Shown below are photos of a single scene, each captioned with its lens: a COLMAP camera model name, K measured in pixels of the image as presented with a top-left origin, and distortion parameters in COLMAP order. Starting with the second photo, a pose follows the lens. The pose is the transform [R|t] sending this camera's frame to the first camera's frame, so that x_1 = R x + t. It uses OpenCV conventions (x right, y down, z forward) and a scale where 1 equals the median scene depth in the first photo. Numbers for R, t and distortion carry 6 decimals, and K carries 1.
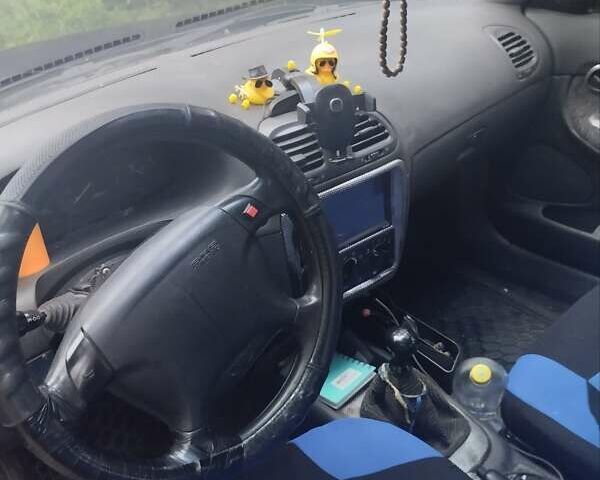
lens RADIAL K [[644.7, 0, 300.0], [0, 644.7, 240.0], [0, 0, 1]] dist [0.109499, -0.275214]
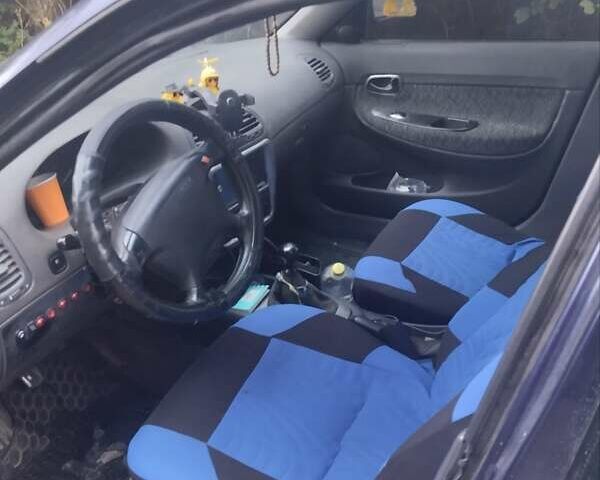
lens RADIAL K [[644.7, 0, 300.0], [0, 644.7, 240.0], [0, 0, 1]] dist [0.109499, -0.275214]
pose [[0.943894, -0.140898, 0.298684, -0.269228], [0.162348, 0.985559, -0.048131, 0.201686], [-0.287589, 0.093921, 0.953138, -0.470647]]
